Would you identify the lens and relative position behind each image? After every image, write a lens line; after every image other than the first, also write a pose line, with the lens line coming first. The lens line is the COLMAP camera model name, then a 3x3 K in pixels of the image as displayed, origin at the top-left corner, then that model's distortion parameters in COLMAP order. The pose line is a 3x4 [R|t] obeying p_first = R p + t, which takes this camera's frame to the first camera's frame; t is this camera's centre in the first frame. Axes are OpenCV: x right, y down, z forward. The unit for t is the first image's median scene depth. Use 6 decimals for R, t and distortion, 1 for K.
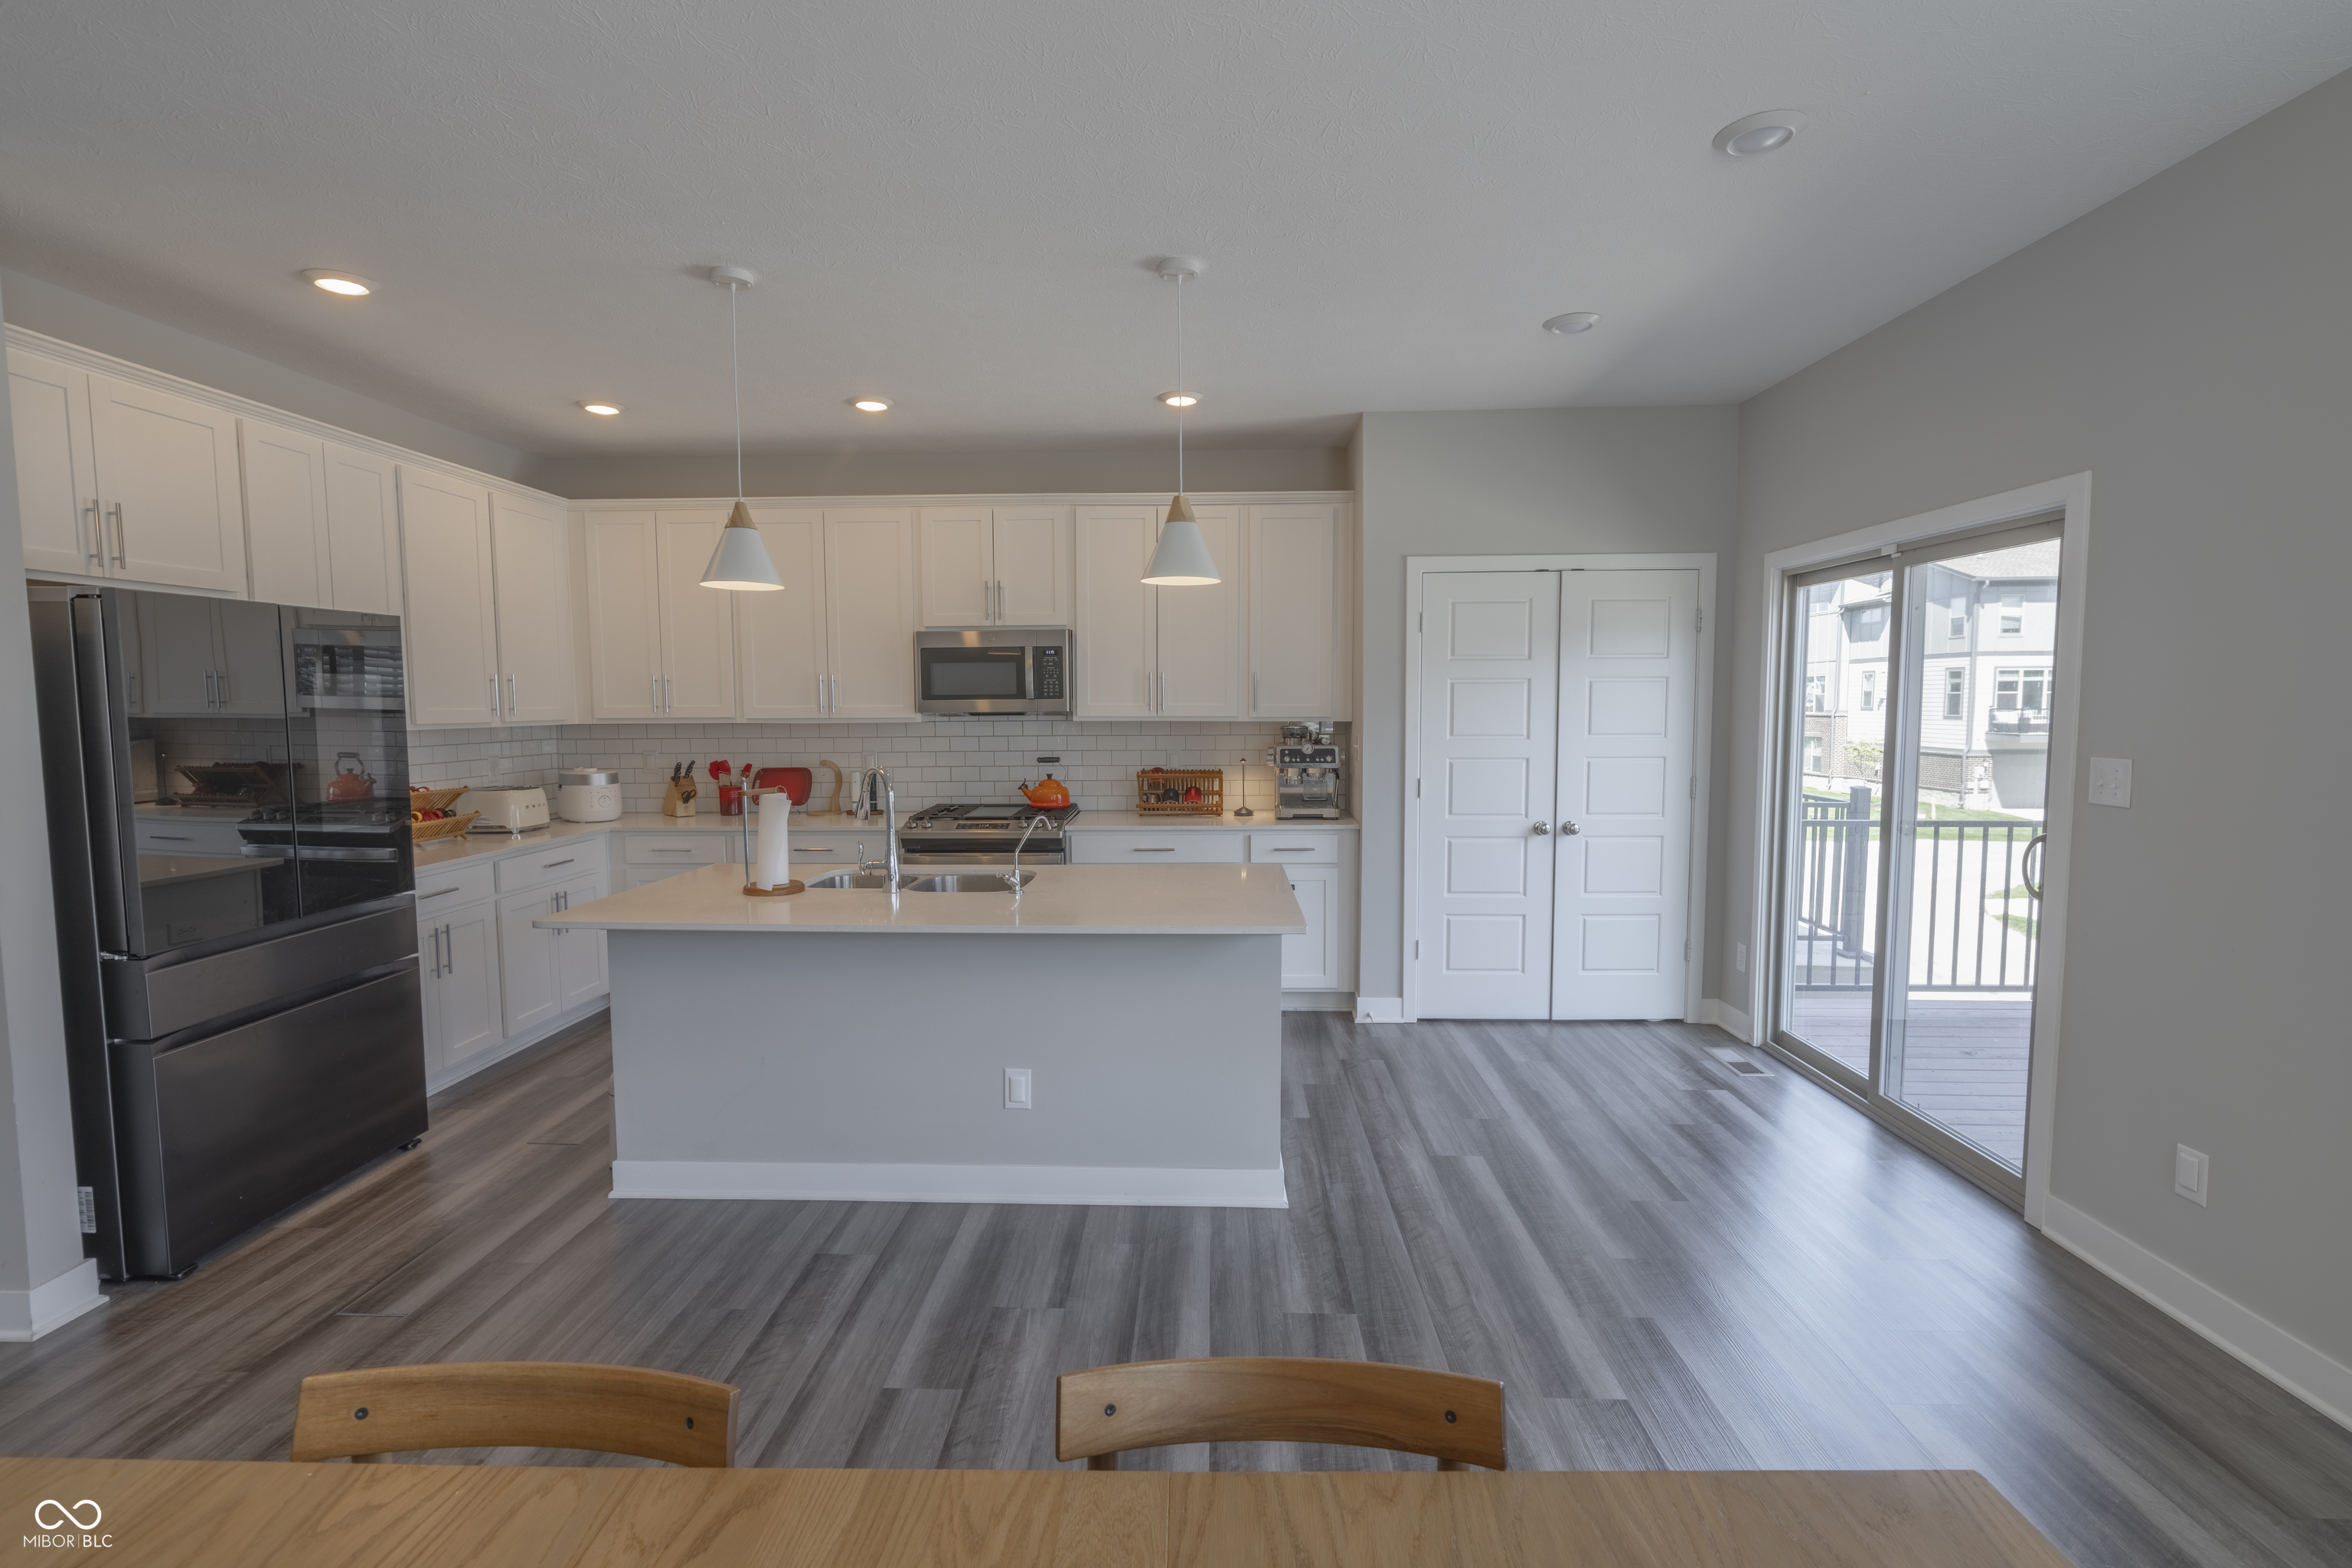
lens RADIAL K [[1067.4, 0, 1171.9], [0, 1067.4, 785.5], [0, 0, 1]] dist [0.002253, 0.000723]
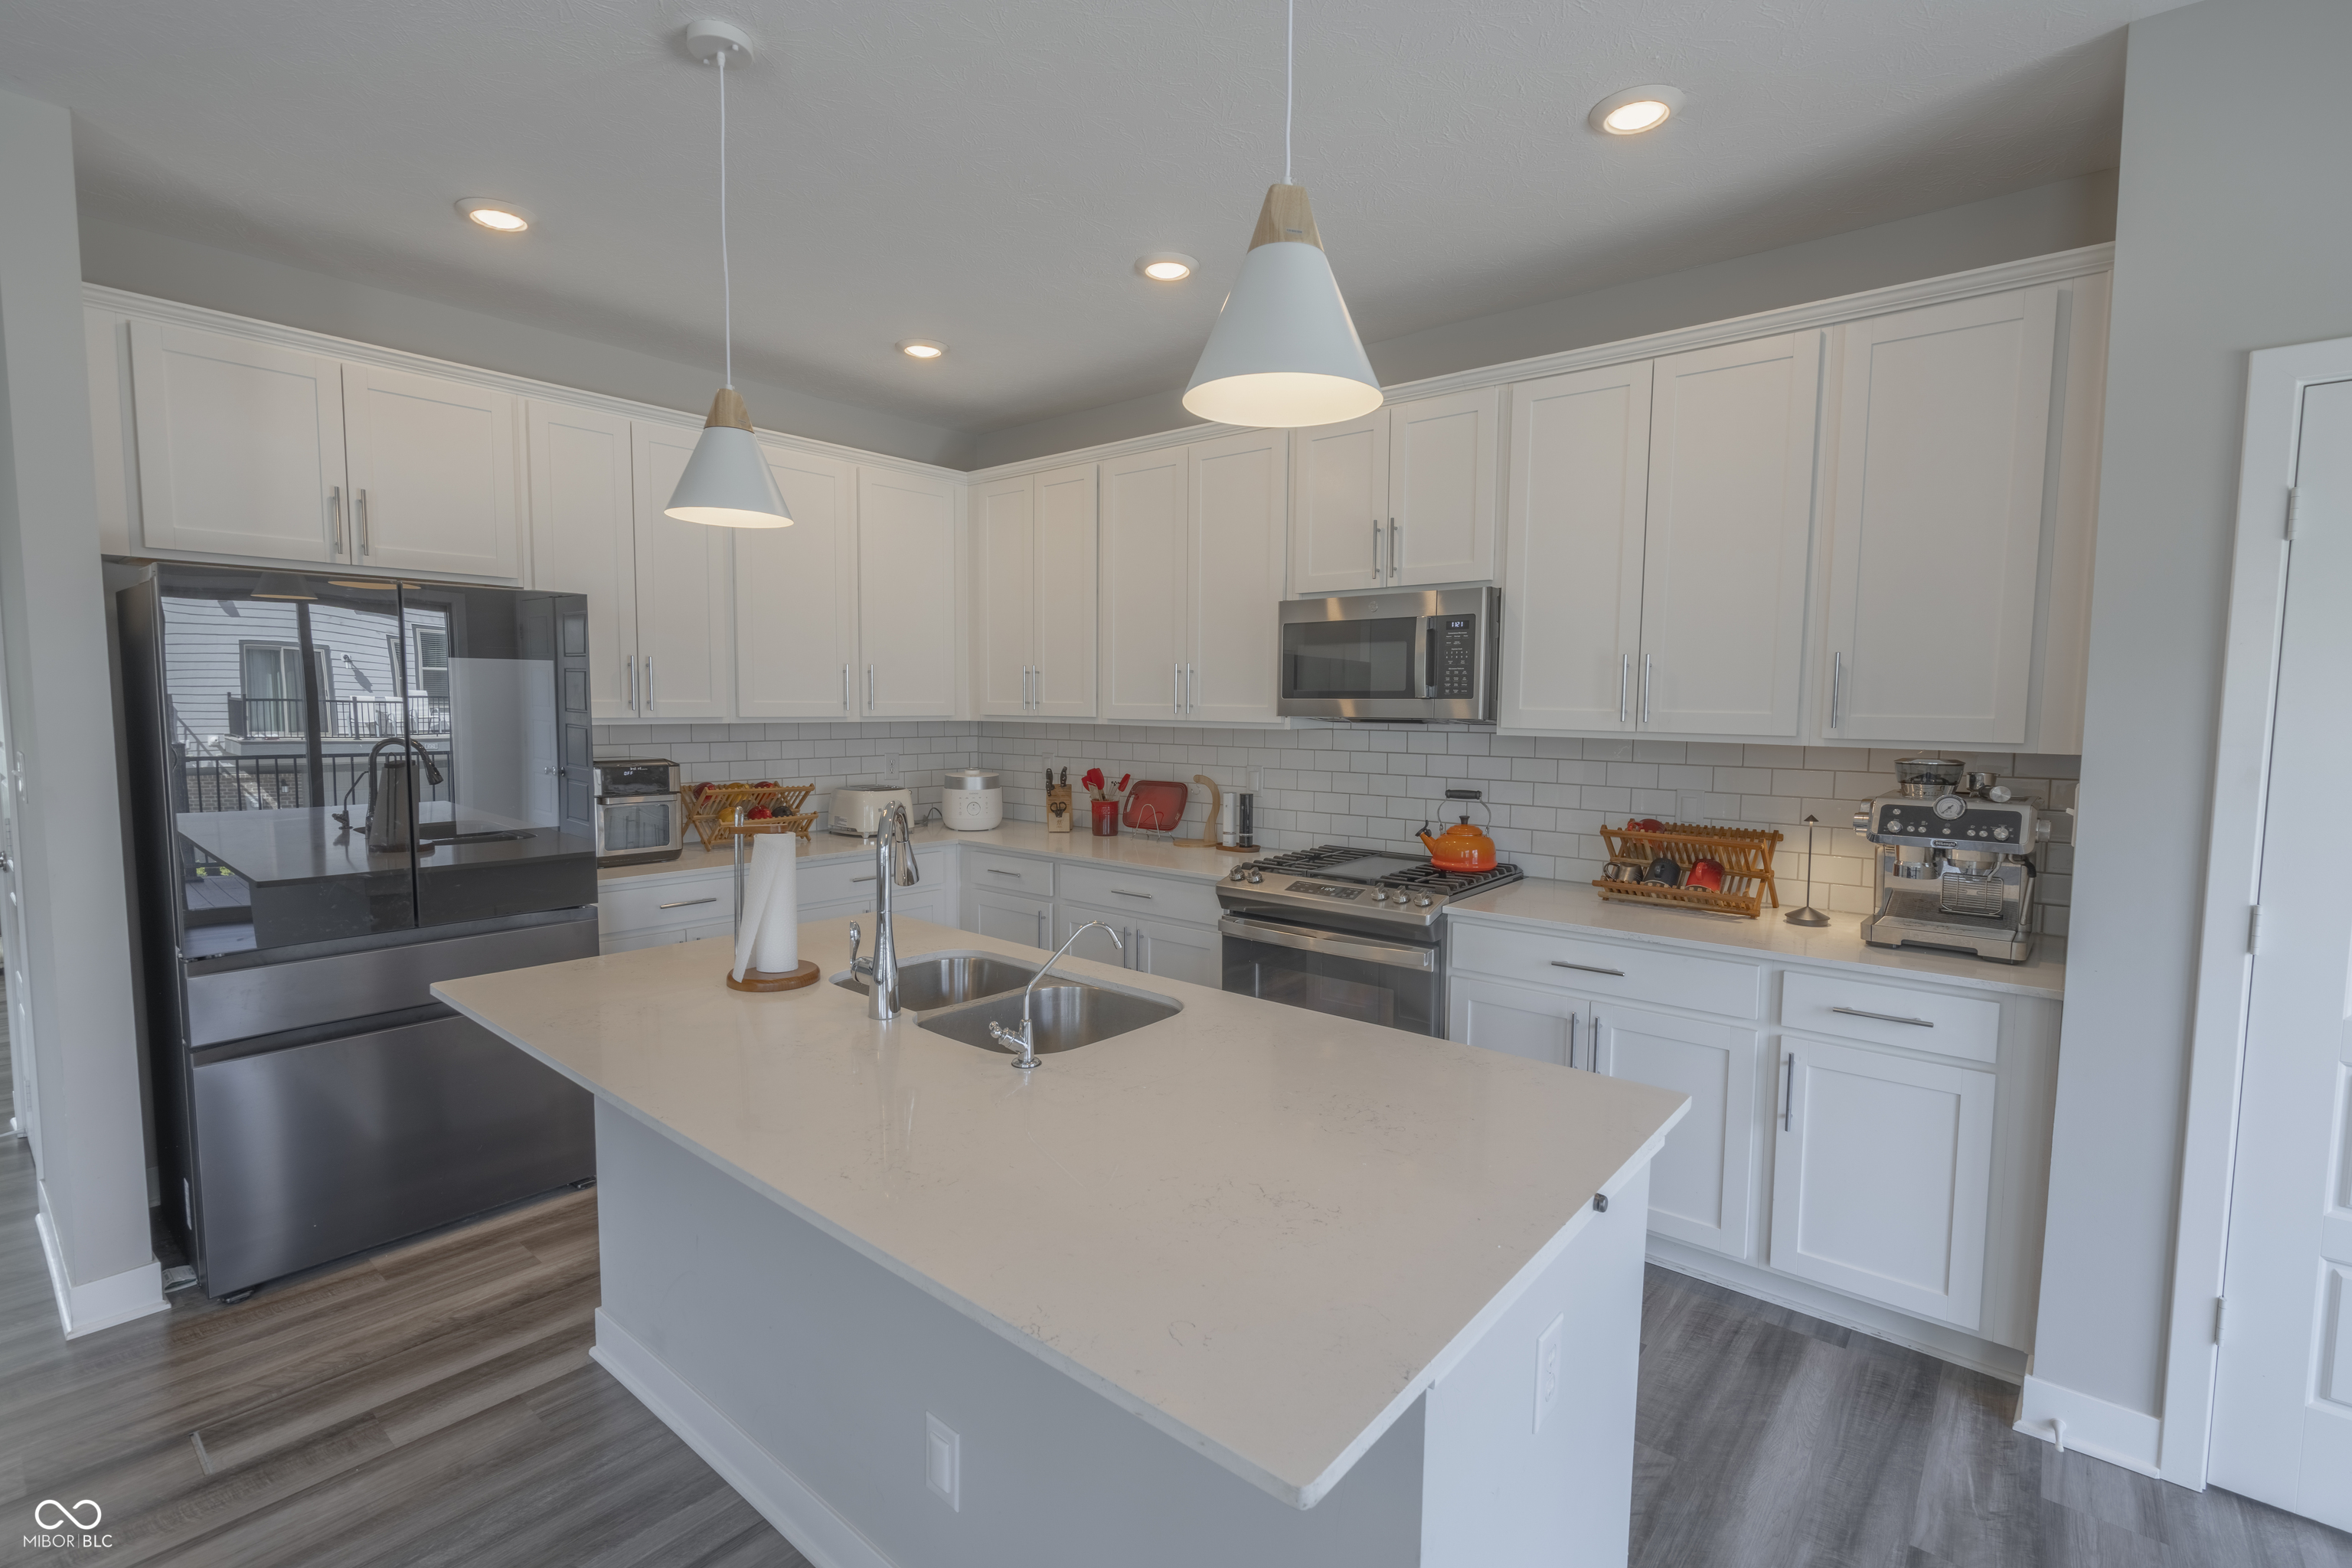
lens RADIAL K [[1067.4, 0, 1171.9], [0, 1067.4, 785.5], [0, 0, 1]] dist [0.002253, 0.000723]
pose [[0.790986, 0.060581, -0.608828, 0.140290], [-0.062173, 0.997894, 0.018520, -0.031109], [0.608668, 0.023204, 0.793086, 0.396927]]
